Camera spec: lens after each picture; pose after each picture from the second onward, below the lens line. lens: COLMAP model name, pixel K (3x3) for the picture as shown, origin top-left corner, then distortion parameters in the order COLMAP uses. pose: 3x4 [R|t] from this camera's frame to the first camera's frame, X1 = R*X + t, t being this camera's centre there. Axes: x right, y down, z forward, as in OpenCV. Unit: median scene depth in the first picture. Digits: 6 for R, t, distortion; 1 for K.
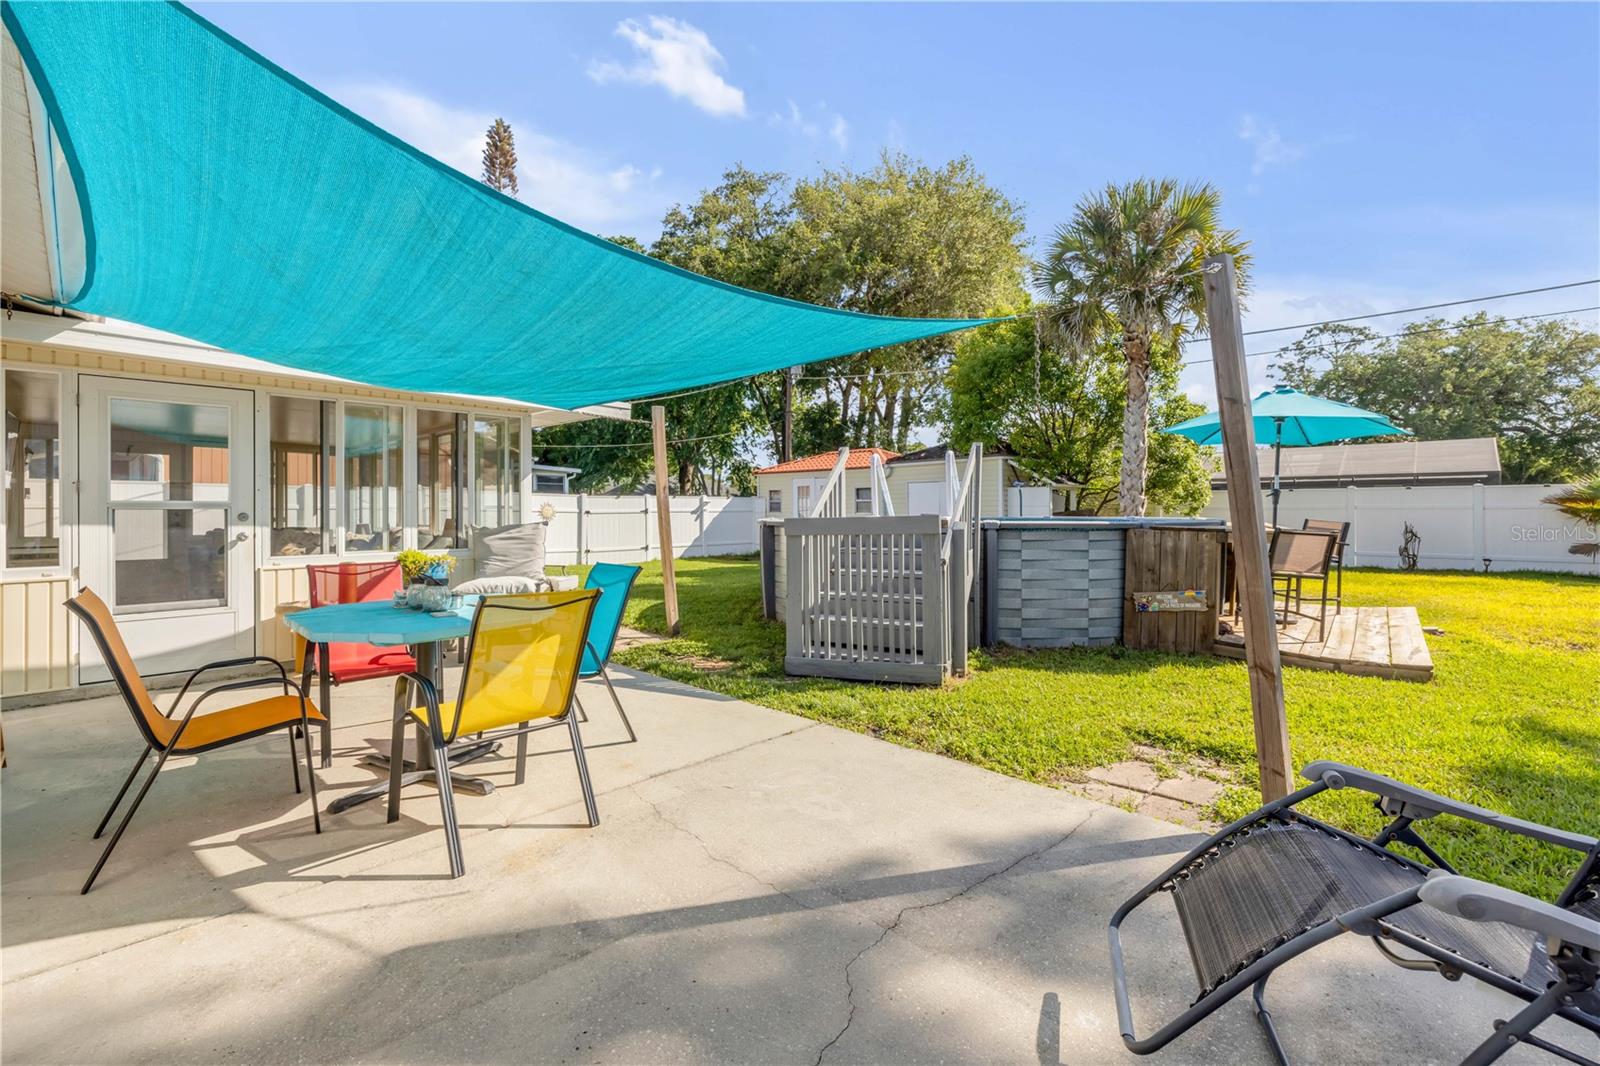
lens RADIAL K [[683.3, 0, 798.5], [0, 683.3, 509.2], [0, 0, 1]] dist [-0.002316, -0.000085]
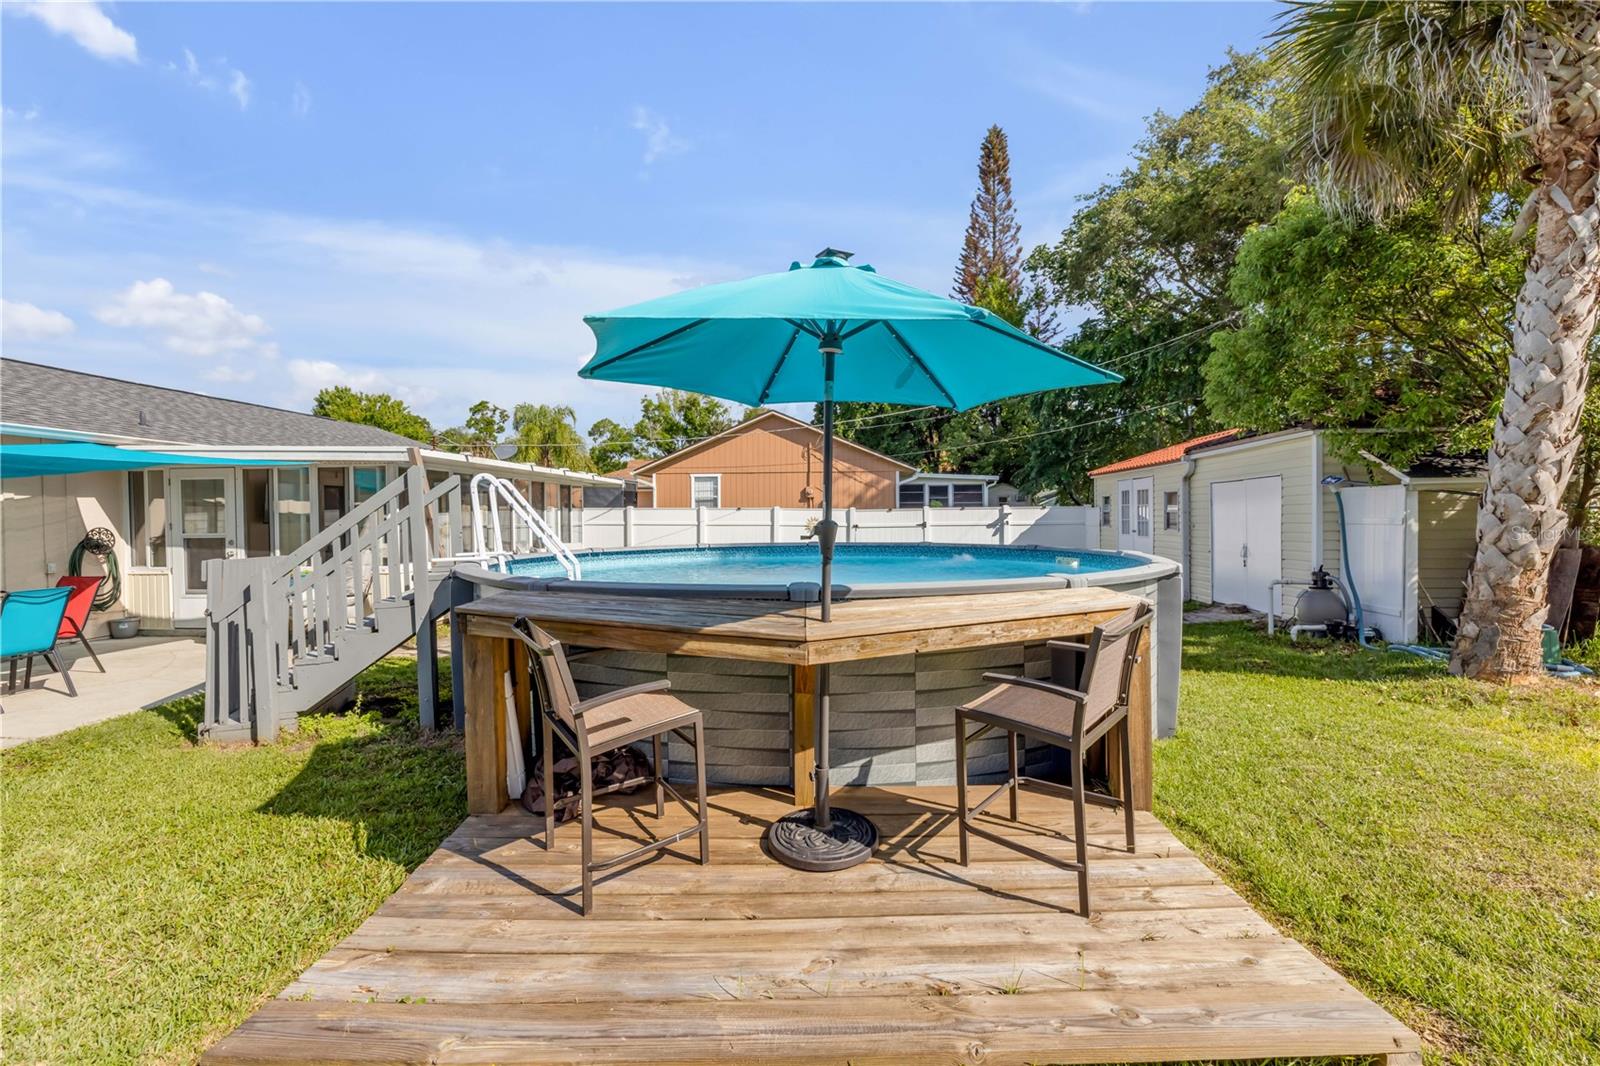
lens RADIAL K [[689.8, 0, 794.7], [0, 689.8, 530.3], [0, 0, 1]] dist [-0.004132, -0.000350]
pose [[0.623462, 0.012887, -0.781748, 0.501441], [0.008733, 0.999687, 0.023445, -0.016588], [0.781805, -0.021444, 0.623154, 0.369118]]
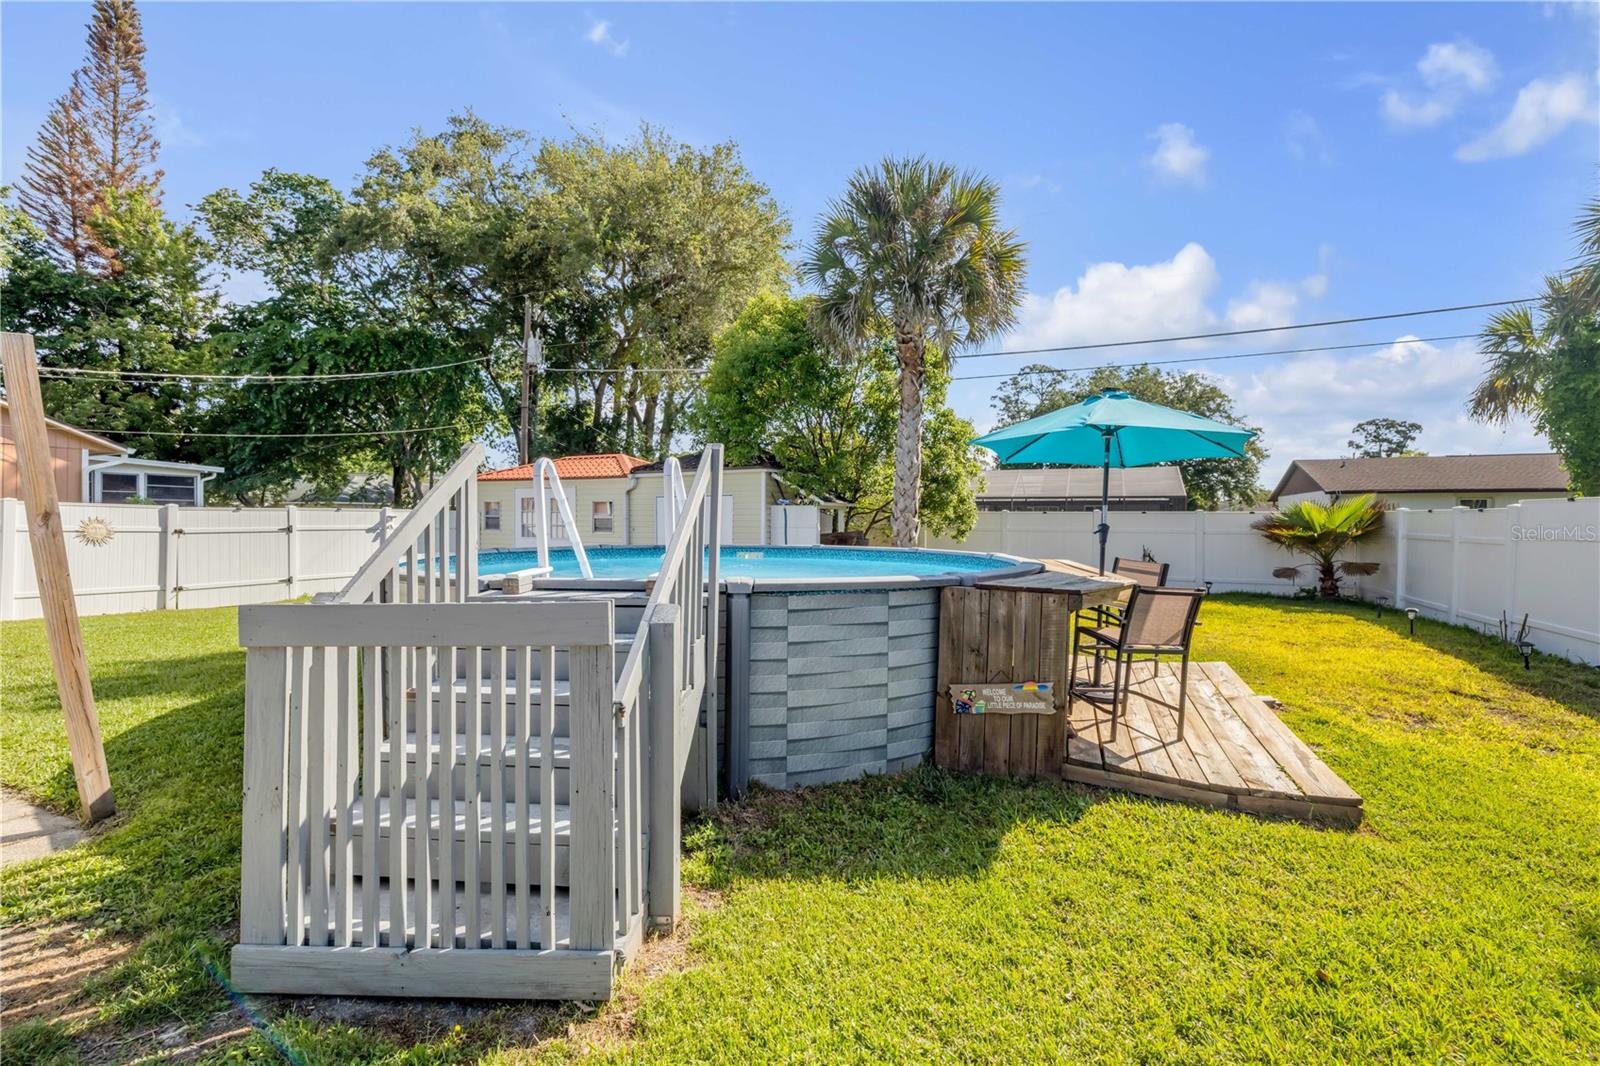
lens RADIAL K [[679.6, 0, 795.6], [0, 679.6, 519.7], [0, 0, 1]] dist [-0.001587, -0.000147]
pose [[0.945912, 0.007980, 0.324326, 0.062755], [-0.008719, 0.999962, 0.000827, -0.015932], [-0.324307, -0.003610, 0.945945, 0.196101]]
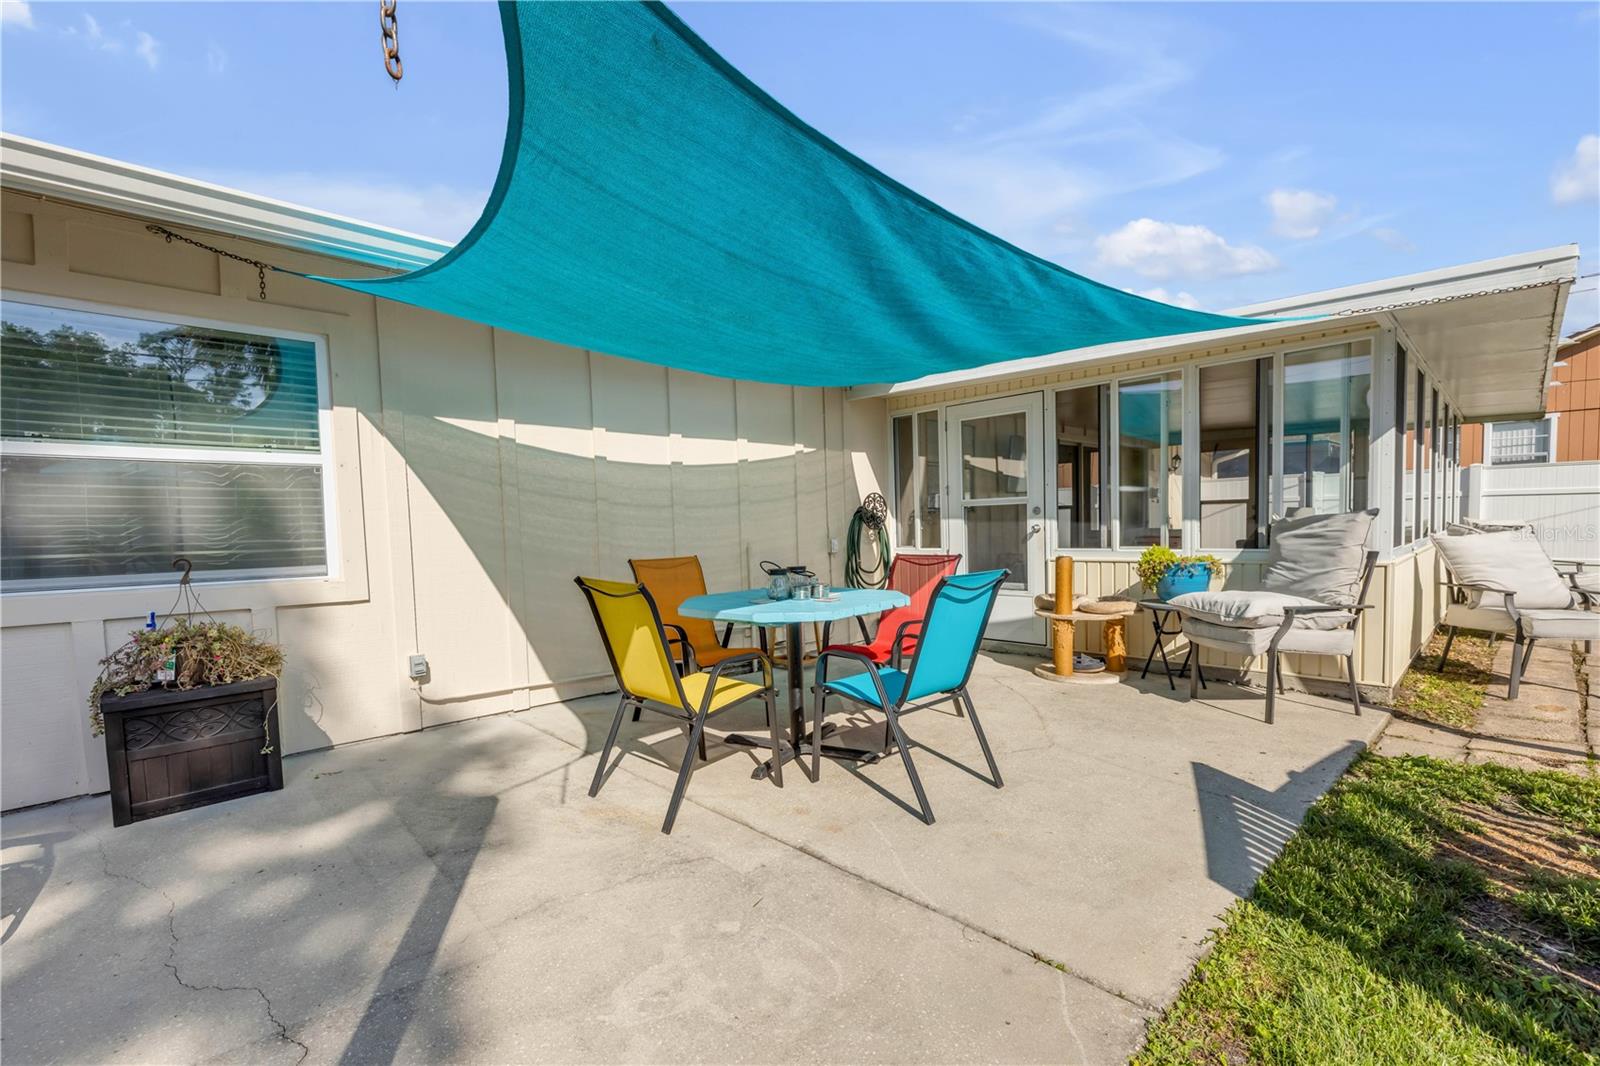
lens RADIAL K [[722.4, 0, 776.6], [0, 722.4, 561.3], [0, 0, 1]] dist [0.000342, 0.000021]
pose [[-0.053449, 0.054844, -0.997063, 0.129020], [0.028486, 0.998168, 0.053377, 0.006928], [0.998164, -0.025550, -0.054913, 0.232813]]
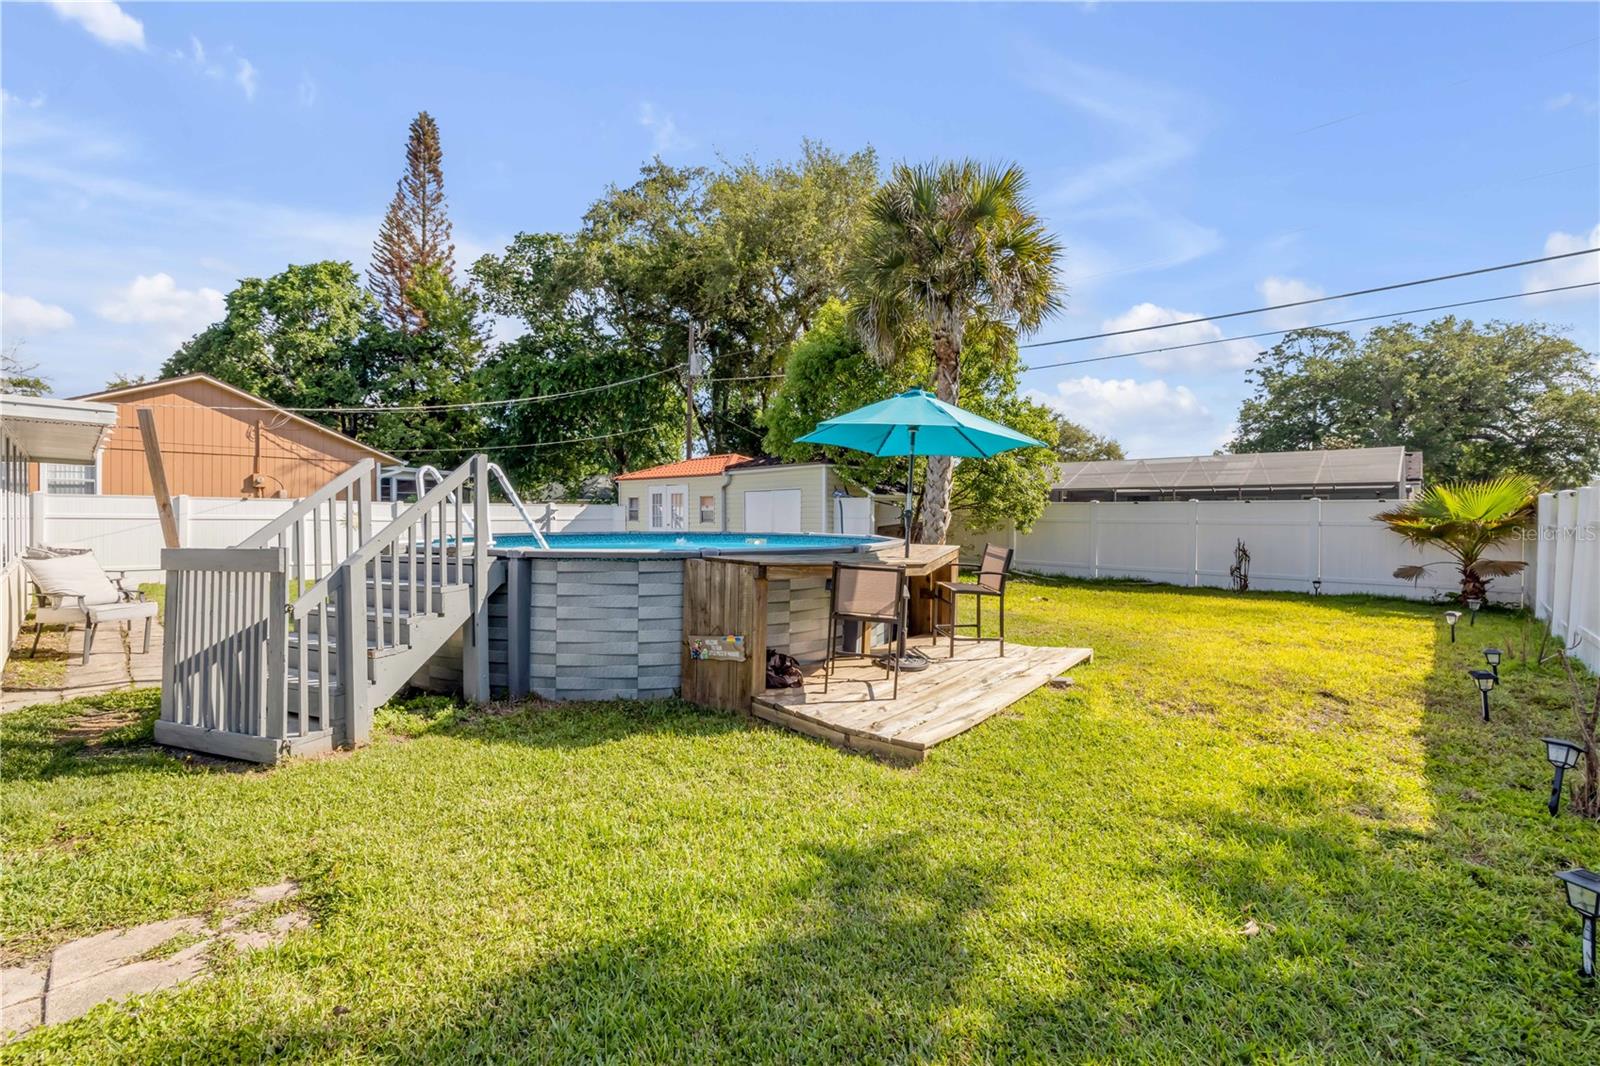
lens RADIAL K [[679.6, 0, 795.6], [0, 679.6, 519.7], [0, 0, 1]] dist [-0.001587, -0.000147]
pose [[0.999973, 0.005868, -0.004394, 0.282190], [-0.005818, 0.999918, 0.011434, -0.013211], [0.004461, -0.011408, 0.999925, 0.079512]]
